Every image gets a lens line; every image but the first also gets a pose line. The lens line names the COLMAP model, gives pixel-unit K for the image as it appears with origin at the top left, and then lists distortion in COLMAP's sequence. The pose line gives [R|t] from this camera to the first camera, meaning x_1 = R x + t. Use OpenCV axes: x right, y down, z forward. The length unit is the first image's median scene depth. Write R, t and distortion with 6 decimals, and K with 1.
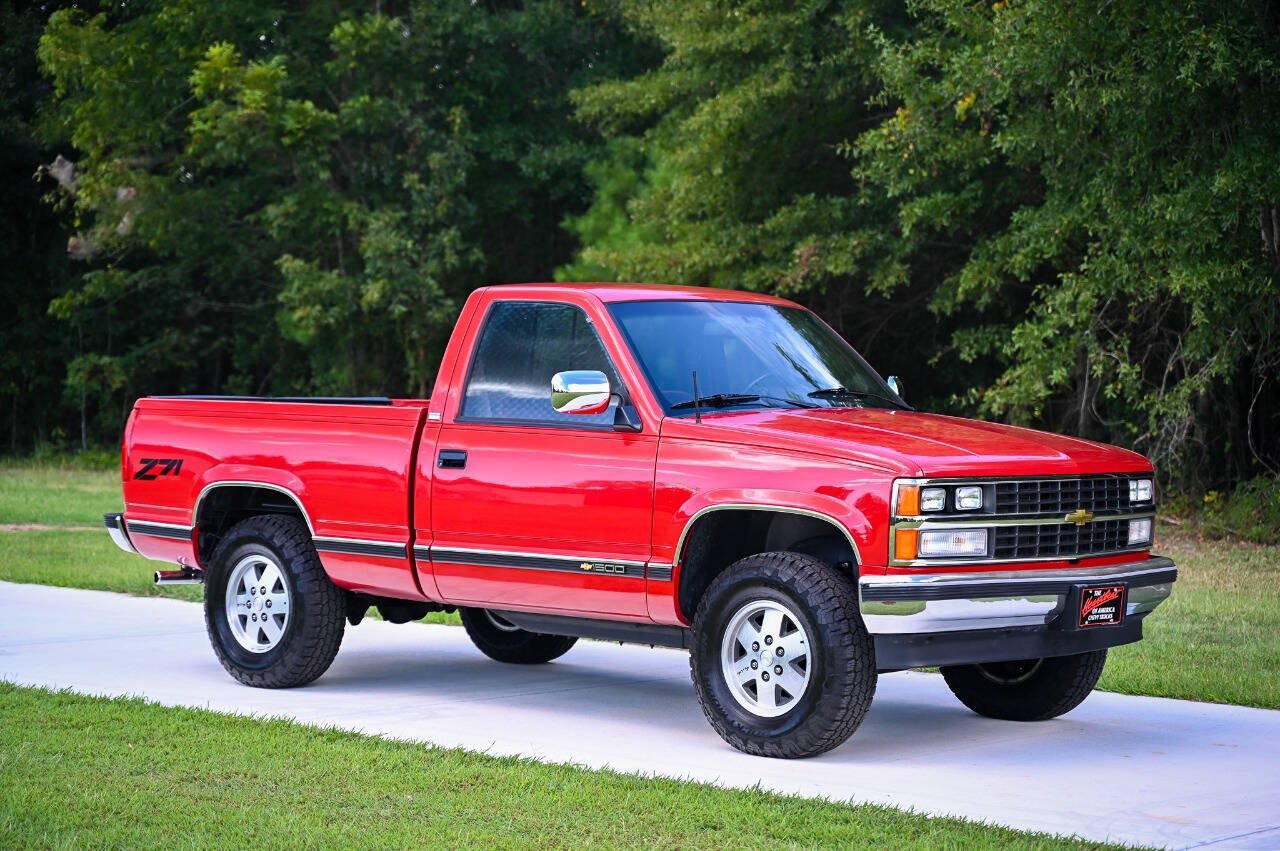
lens RADIAL K [[2719.6, 0, 626.6], [0, 2719.6, 407.0], [0, 0, 1]] dist [-0.009743, -0.128305]
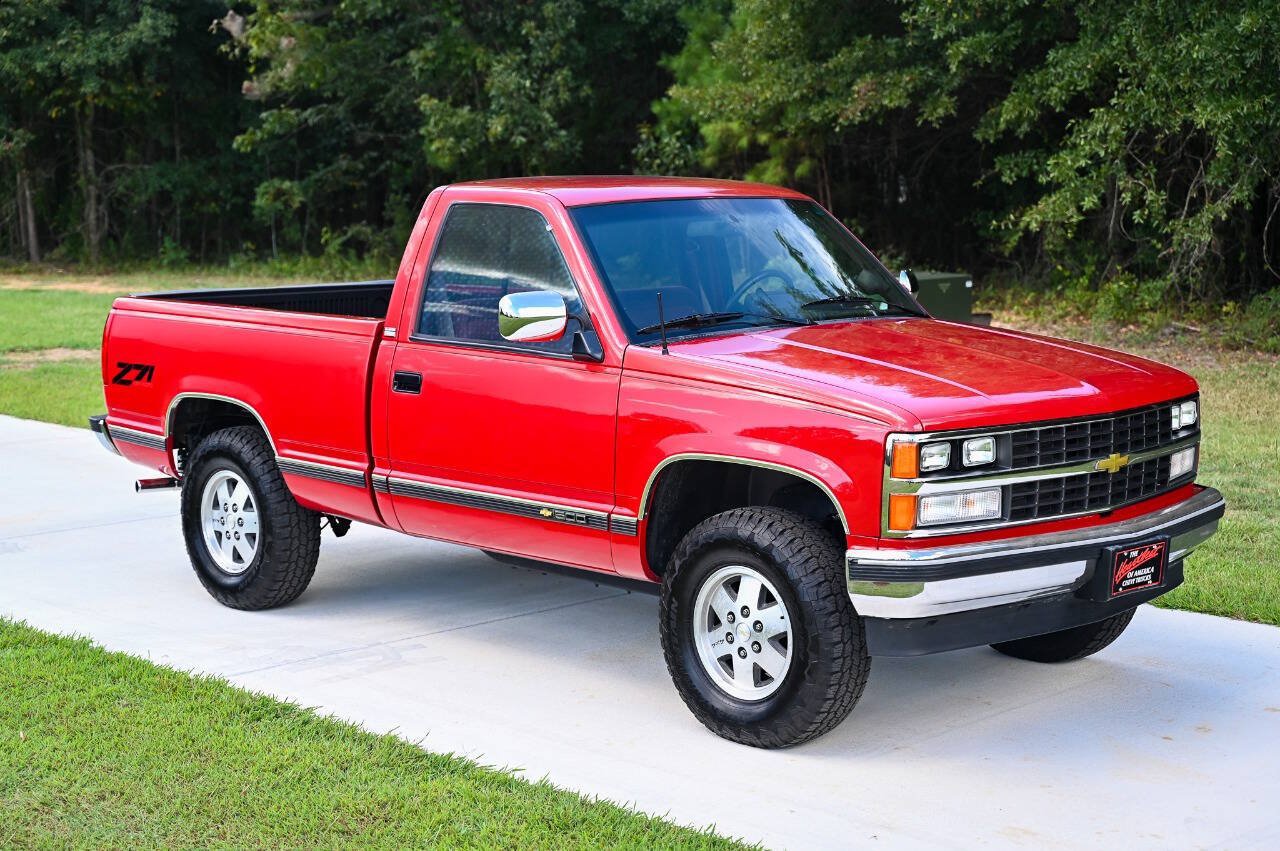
lens RADIAL K [[2067.1, 0, 640.0], [0, 2067.1, 425.5], [0, 0, 1]] dist [-0.017808, 0.059625]
pose [[0.998269, -0.012082, -0.057555, 0.023955], [0.018597, 0.993301, 0.114048, -0.019858], [0.055791, -0.114921, 0.991807, 0.149887]]
